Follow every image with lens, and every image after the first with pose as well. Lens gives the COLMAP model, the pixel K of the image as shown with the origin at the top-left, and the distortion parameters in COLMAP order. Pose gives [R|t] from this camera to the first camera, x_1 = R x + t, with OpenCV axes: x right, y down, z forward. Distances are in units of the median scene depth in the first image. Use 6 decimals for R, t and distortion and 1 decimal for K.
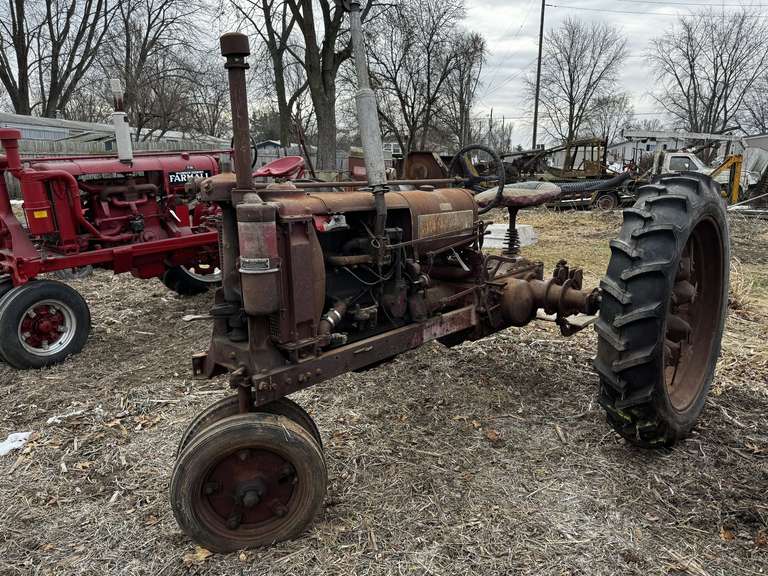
lens RADIAL K [[578.7, 0, 382.3], [0, 578.7, 293.7], [0, 0, 1]] dist [0.055807, -0.071598]
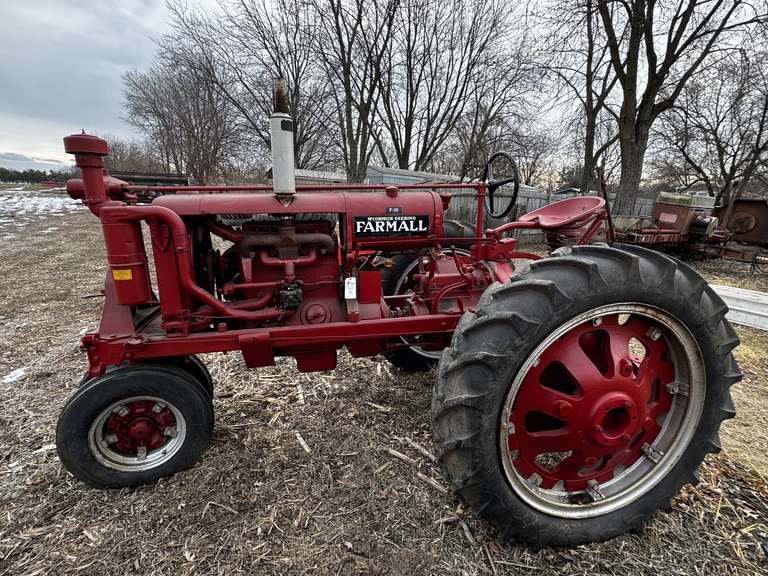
lens RADIAL K [[385.8, 0, 379.8], [0, 385.8, 286.8], [0, 0, 1]] dist [0.006901, 0.000590]
pose [[0.802845, 0.162236, -0.573689, -0.095080], [-0.167312, 0.984904, 0.044382, -0.149008], [0.572230, 0.060354, 0.817870, 0.649574]]
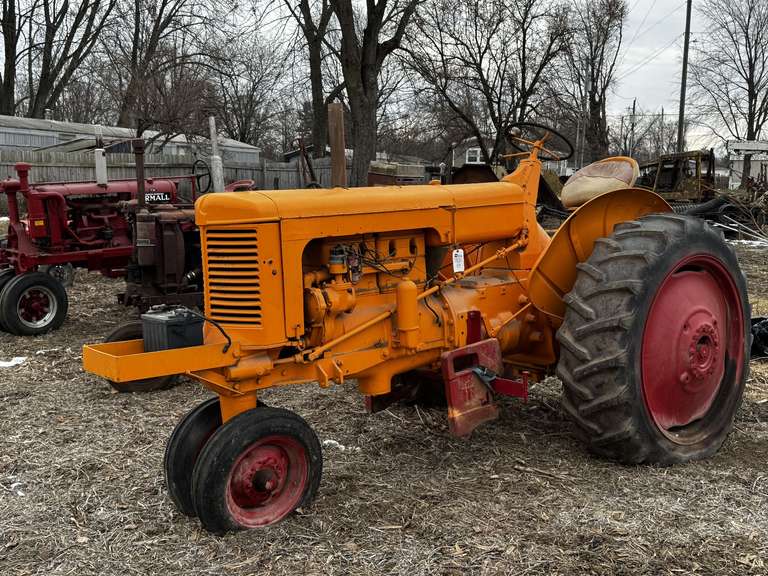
lens RADIAL K [[919.5, 0, 380.0], [0, 919.5, 289.6], [0, 0, 1]] dist [0.062009, 0.000000]
pose [[0.989252, 0.029238, -0.143270, 0.424912], [-0.042492, 0.995004, -0.090344, 0.147409], [0.139913, 0.095460, 0.985551, -0.825580]]
